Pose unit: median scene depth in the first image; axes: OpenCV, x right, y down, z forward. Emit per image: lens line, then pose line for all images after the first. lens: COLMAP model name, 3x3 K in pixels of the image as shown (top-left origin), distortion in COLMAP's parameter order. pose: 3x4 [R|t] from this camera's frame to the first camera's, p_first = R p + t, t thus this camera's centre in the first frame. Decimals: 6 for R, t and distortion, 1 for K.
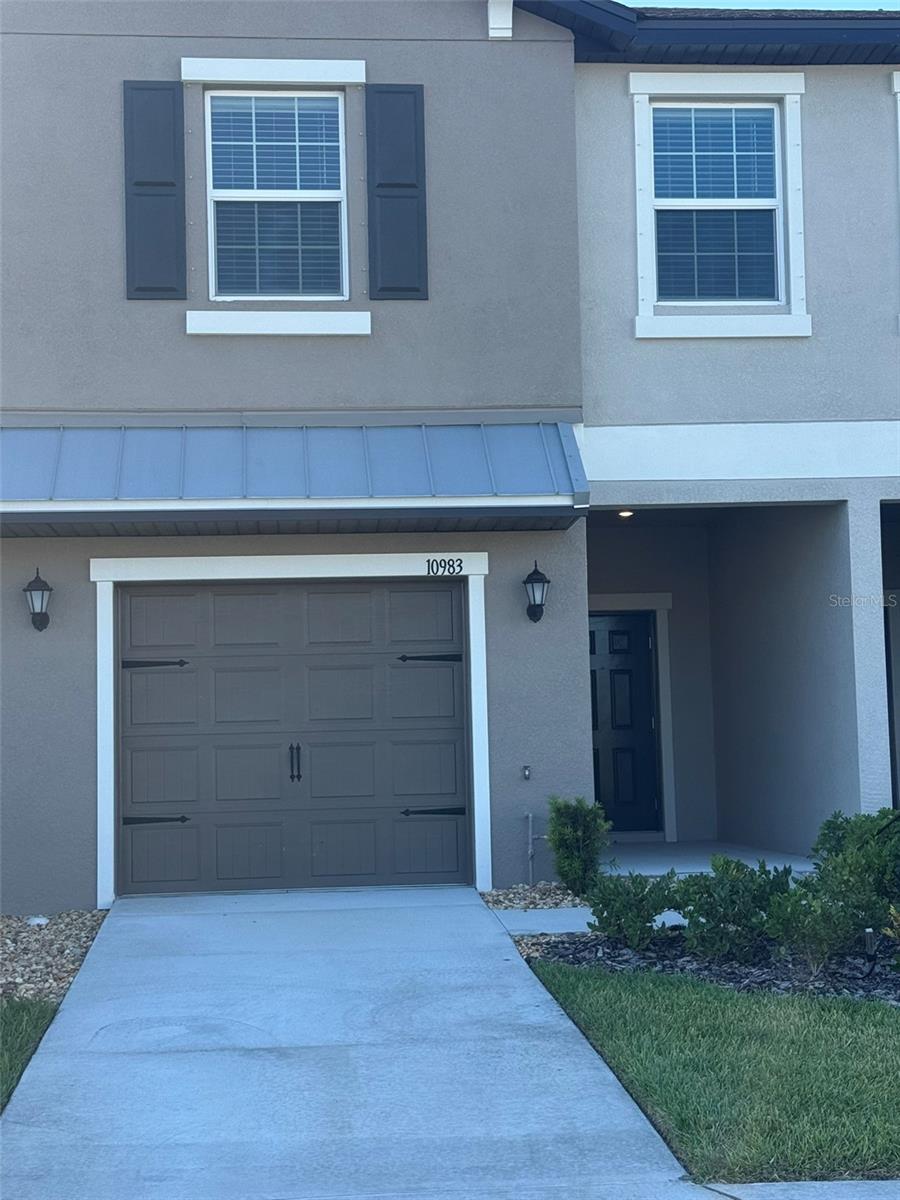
lens RADIAL K [[1927.8, 0, 450.0], [0, 1927.8, 600.0], [0, 0, 1]] dist [0.029381, 0.076381]
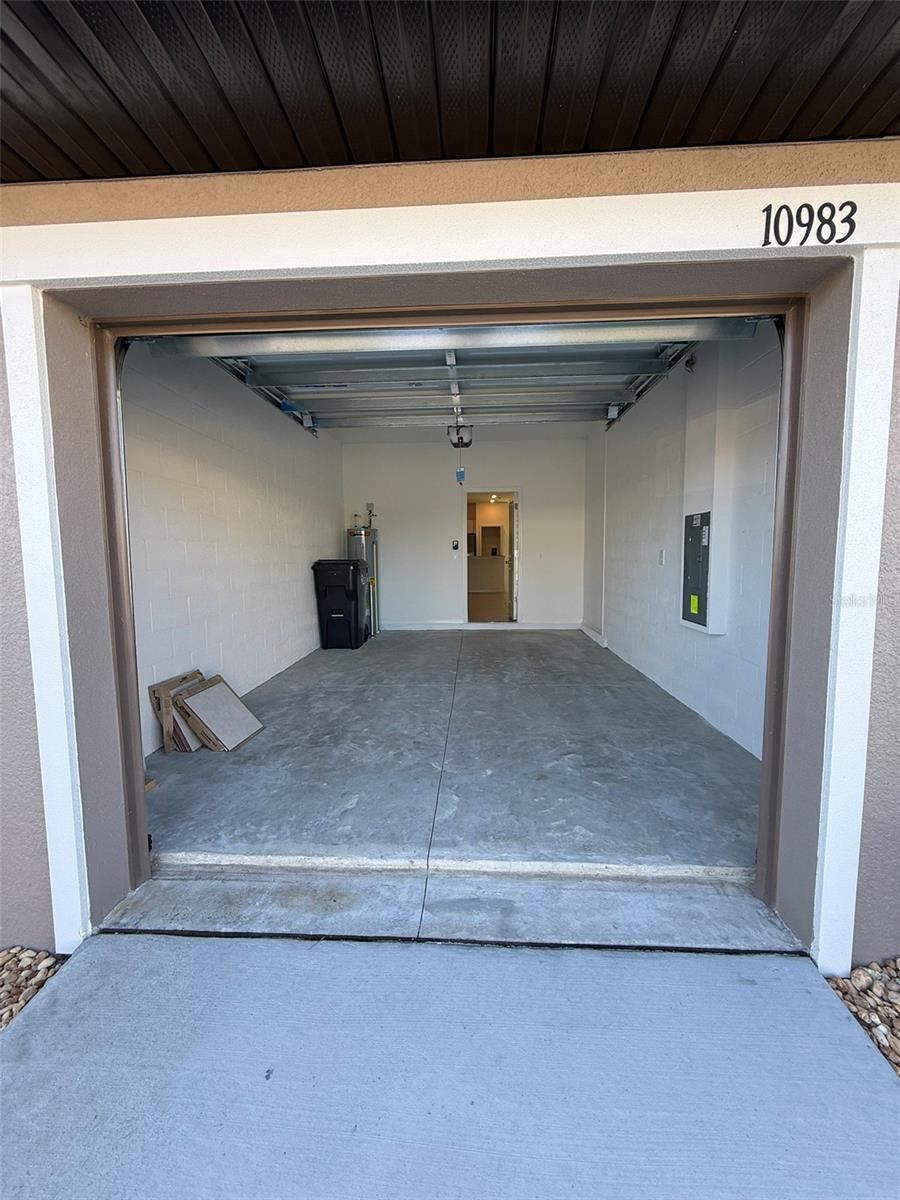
lens RADIAL K [[485.9, 0, 450.0], [0, 485.9, 600.0], [0, 0, 1]] dist [0.000310, 0.000031]
pose [[0.989898, 0.029034, -0.138774, -0.058782], [-0.003112, 0.983021, 0.183467, 0.040122], [0.141745, -0.181182, 0.973181, 0.857790]]
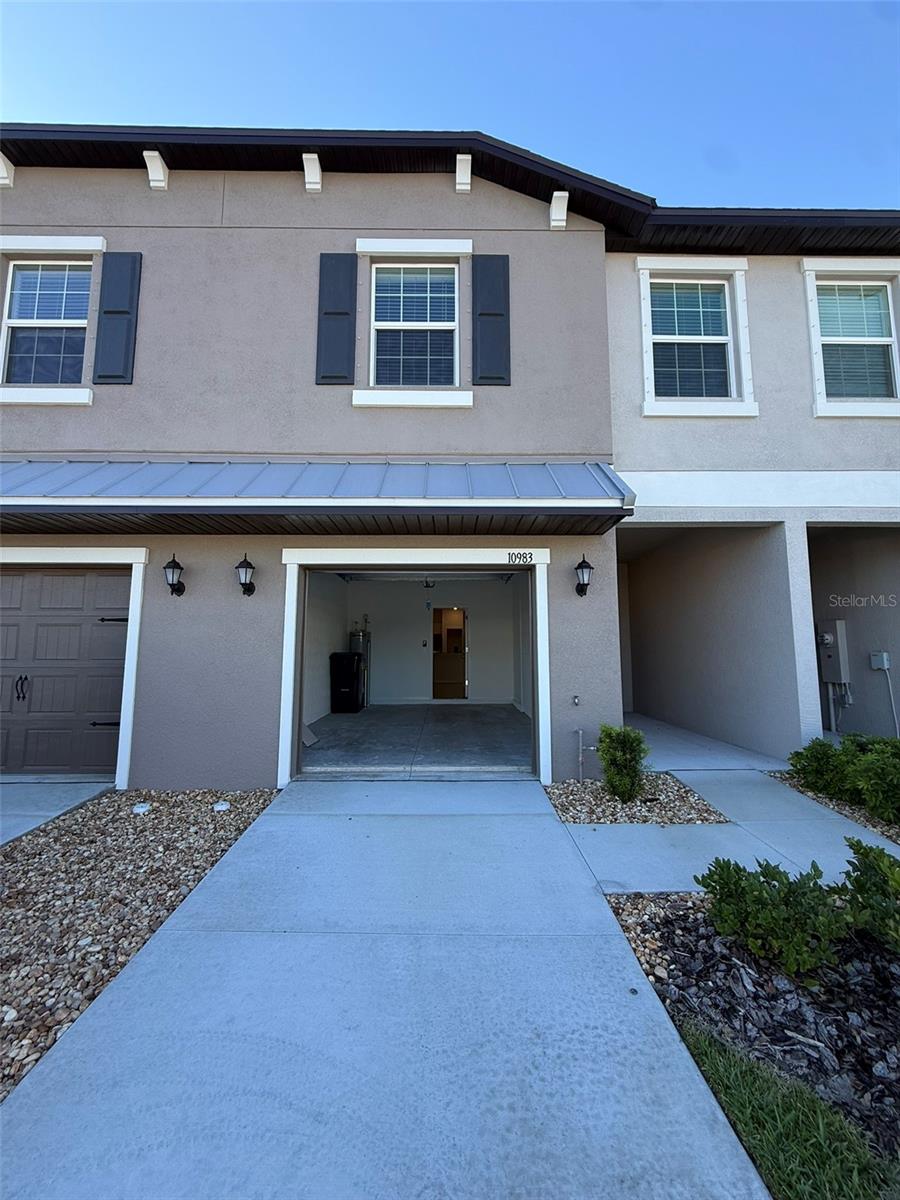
lens RADIAL K [[485.9, 0, 450.0], [0, 485.9, 600.0], [0, 0, 1]] dist [0.000310, 0.000031]
pose [[0.996562, 0.015663, -0.081356, -0.025027], [-0.017190, 0.999688, -0.018102, 0.022168], [0.081047, 0.019438, 0.996521, 0.611024]]
